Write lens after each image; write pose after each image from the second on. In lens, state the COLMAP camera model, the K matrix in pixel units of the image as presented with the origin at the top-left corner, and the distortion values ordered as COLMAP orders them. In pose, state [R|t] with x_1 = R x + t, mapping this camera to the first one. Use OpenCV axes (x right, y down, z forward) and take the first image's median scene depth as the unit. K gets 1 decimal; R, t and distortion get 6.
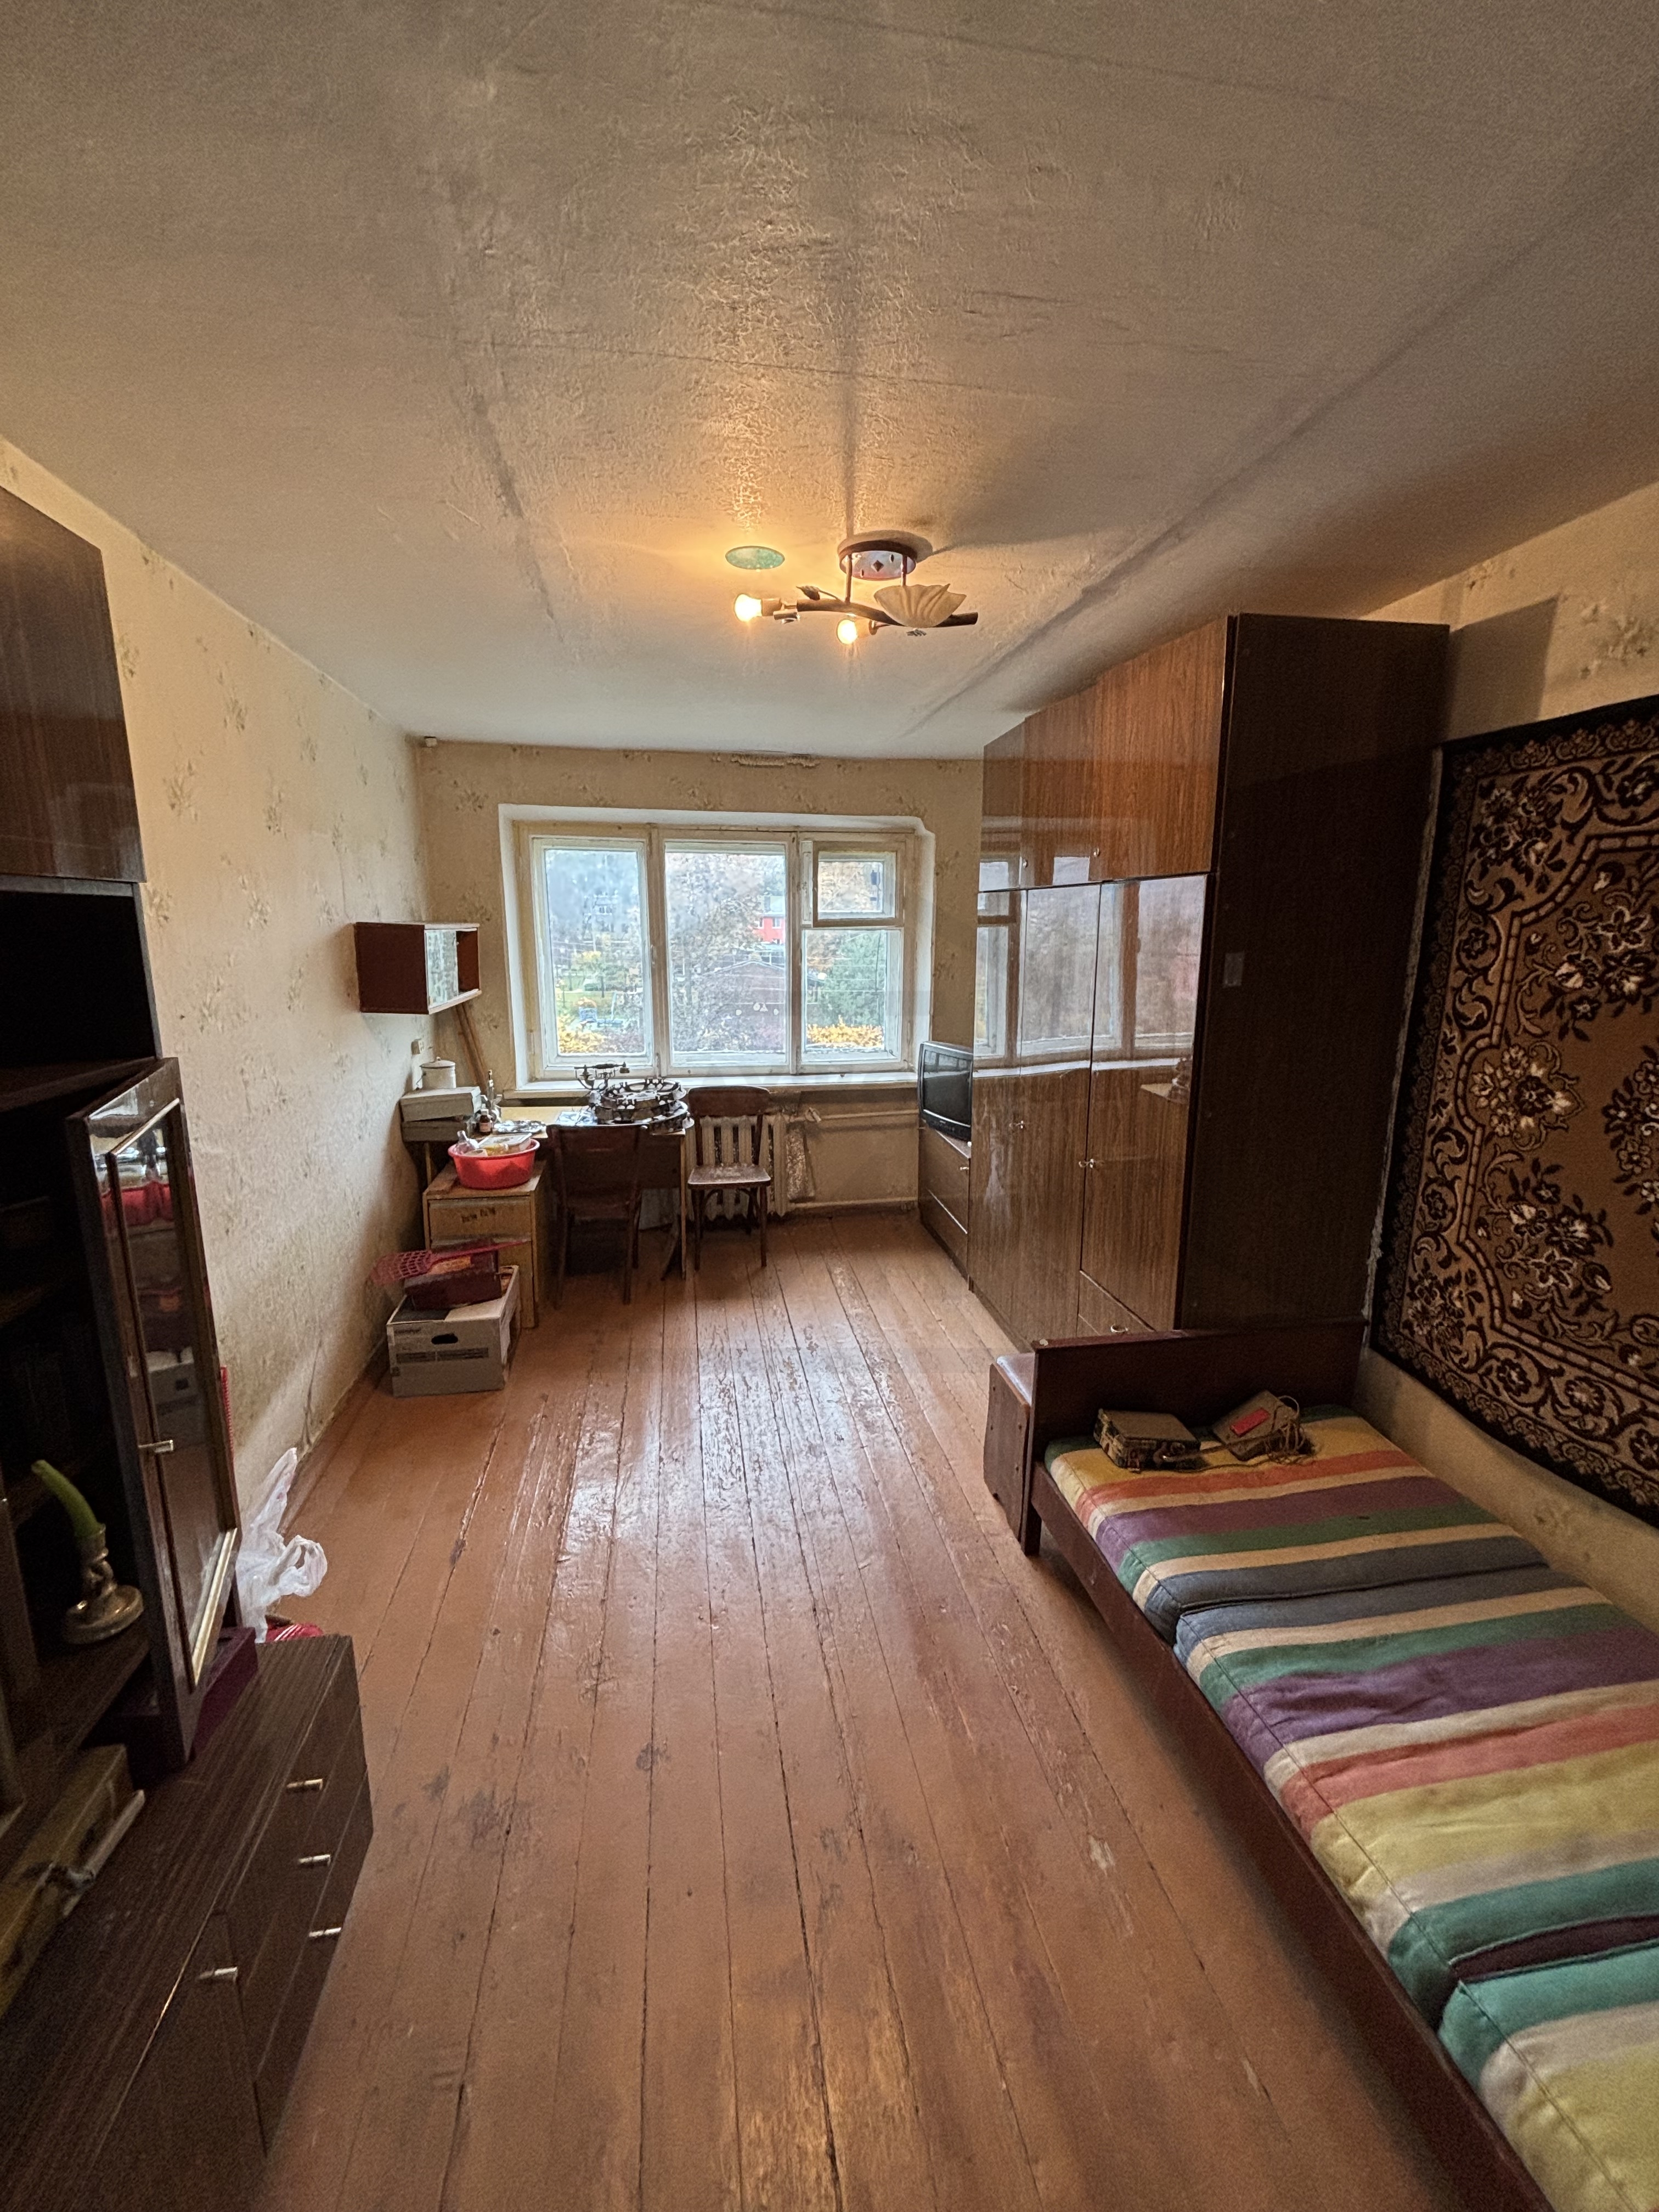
lens RADIAL K [[887.4, 0, 836.1], [0, 887.4, 1098.8], [0, 0, 1]] dist [0.009460, -0.001965]
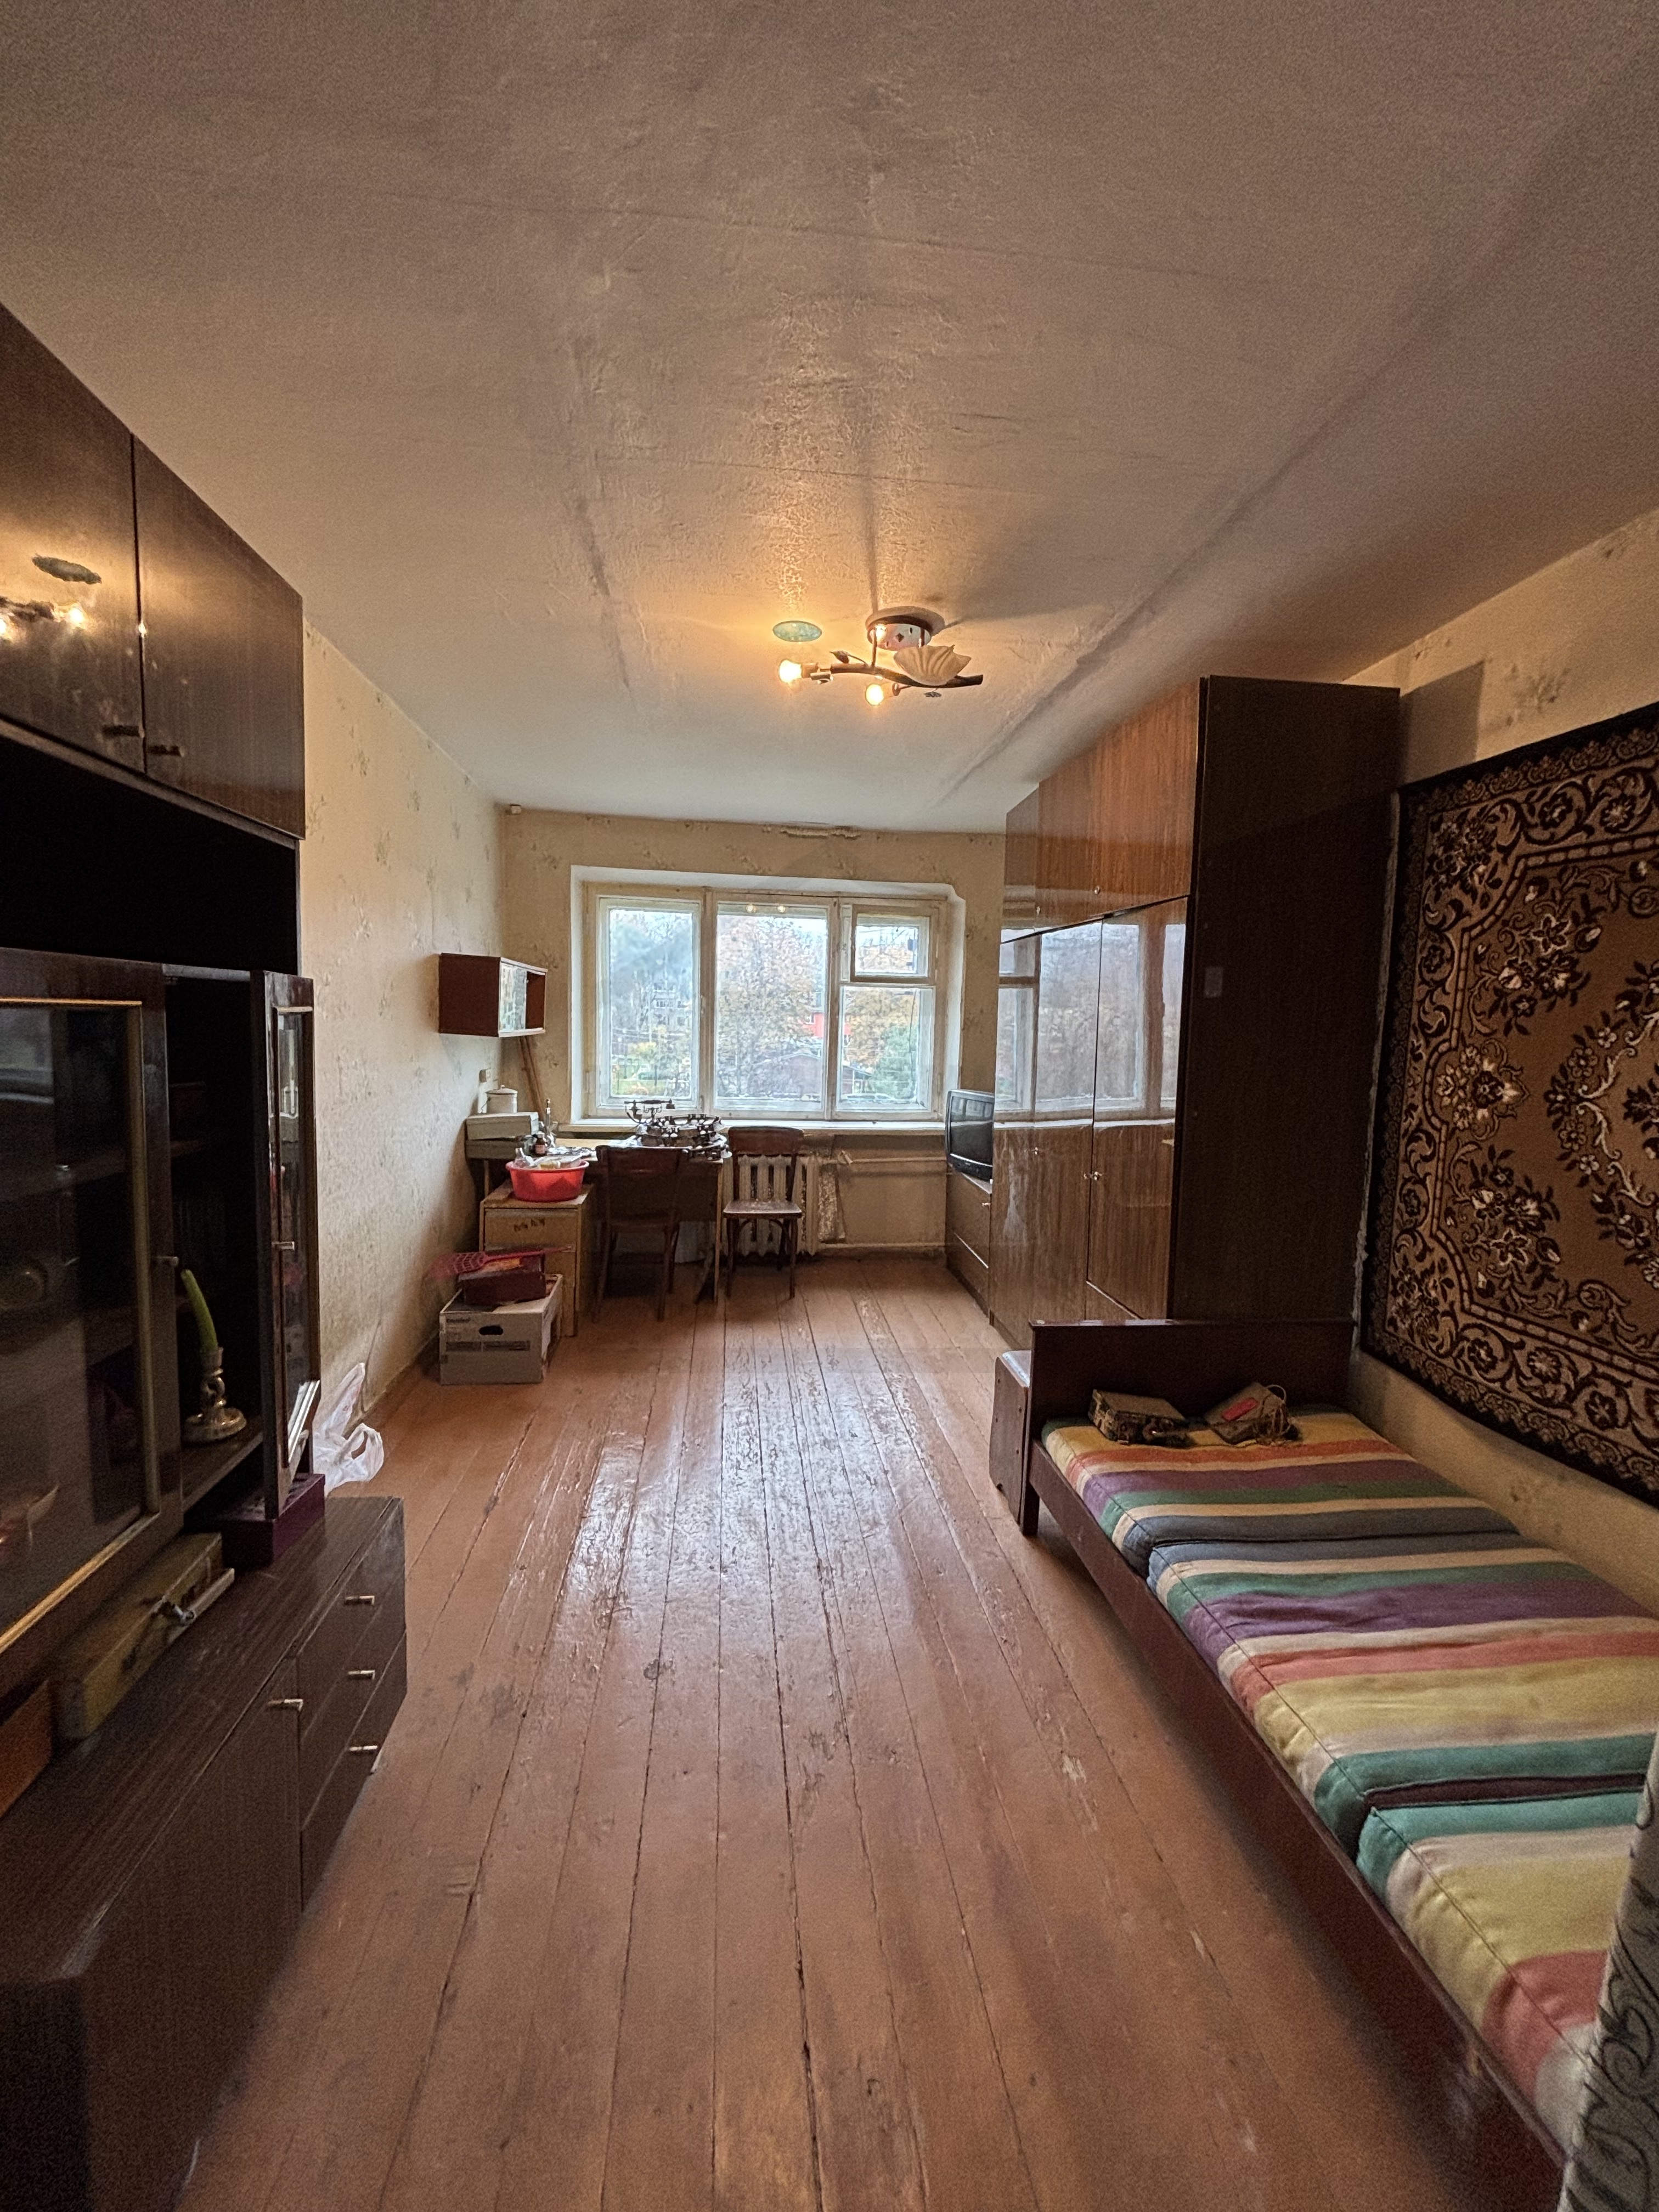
lens RADIAL K [[887.4, 0, 837.6], [0, 887.4, 1097.3], [0, 0, 1]] dist [0.009460, -0.001965]
pose [[0.998265, 0.026257, -0.052704, 0.043817], [-0.031898, 0.993507, -0.109210, 0.148611], [0.049495, 0.110702, 0.992620, -0.122186]]
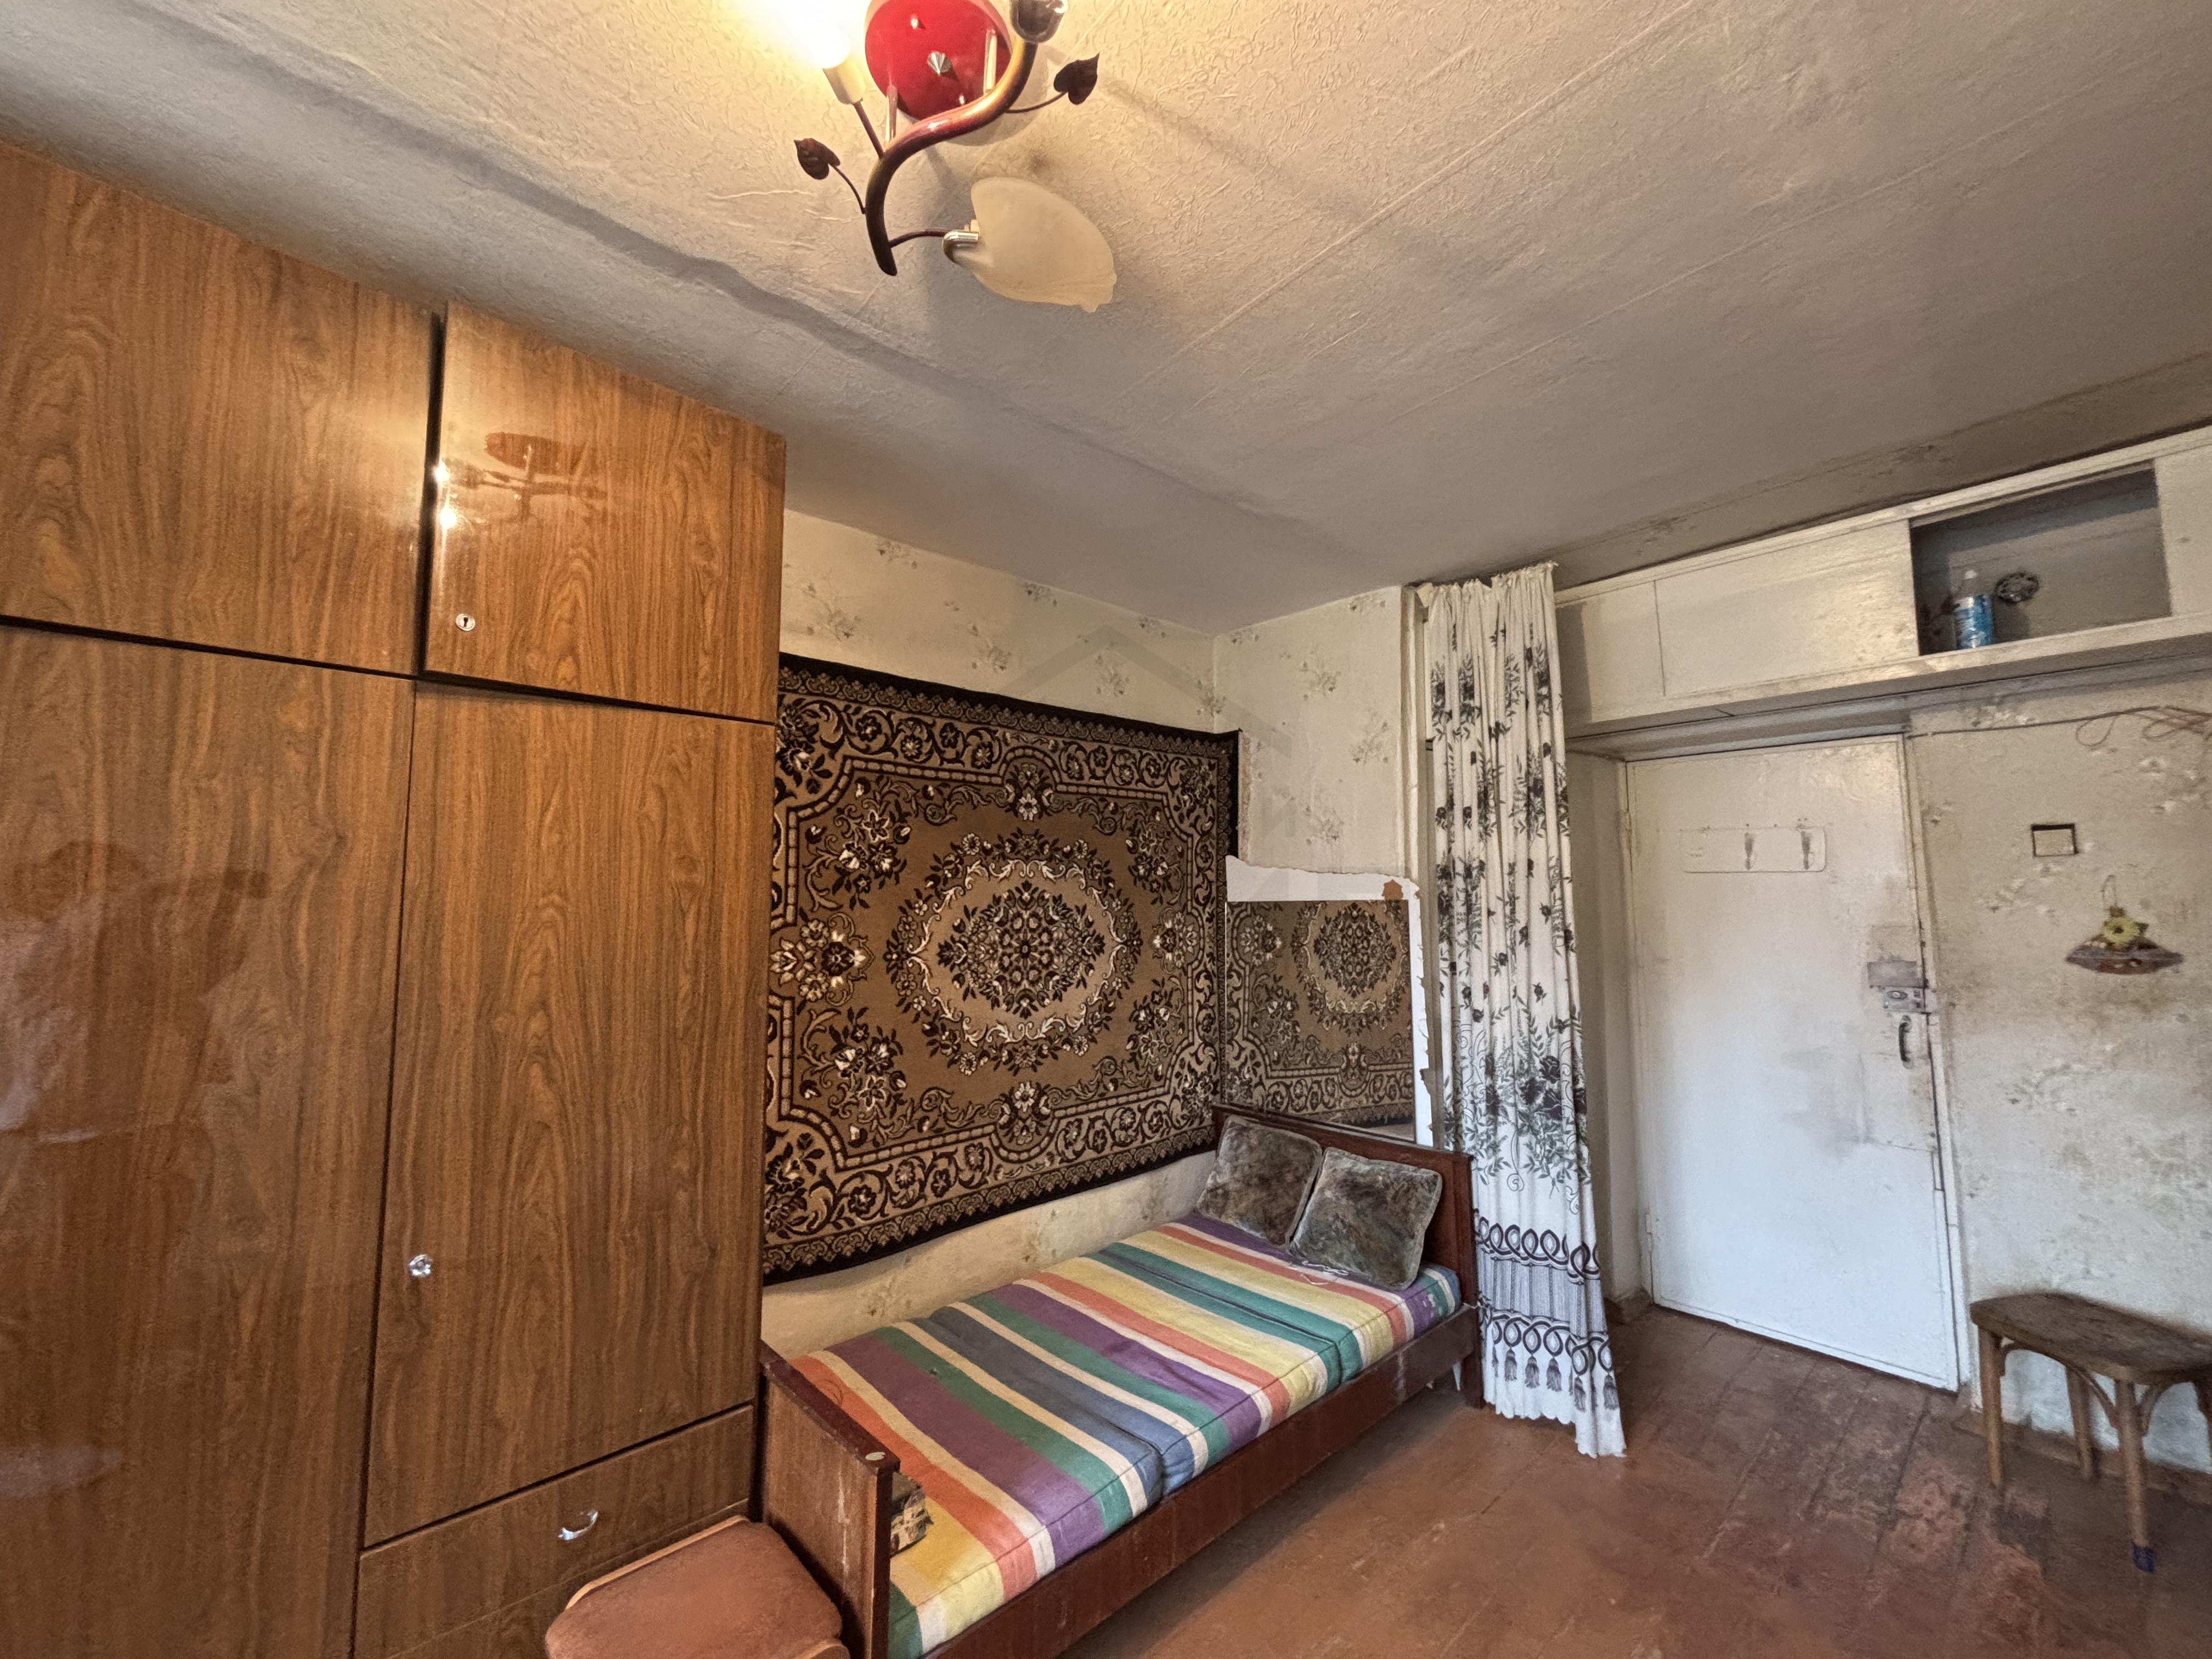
lens RADIAL K [[887.4, 0, 1103.1], [0, 887.4, 819.7], [0, 0, 1]] dist [0.009460, -0.001965]
pose [[-0.533119, 0.078845, 0.842358, -0.431383], [0.169613, 0.985395, 0.015112, -0.142899], [-0.828864, 0.150931, -0.538706, 1.296984]]
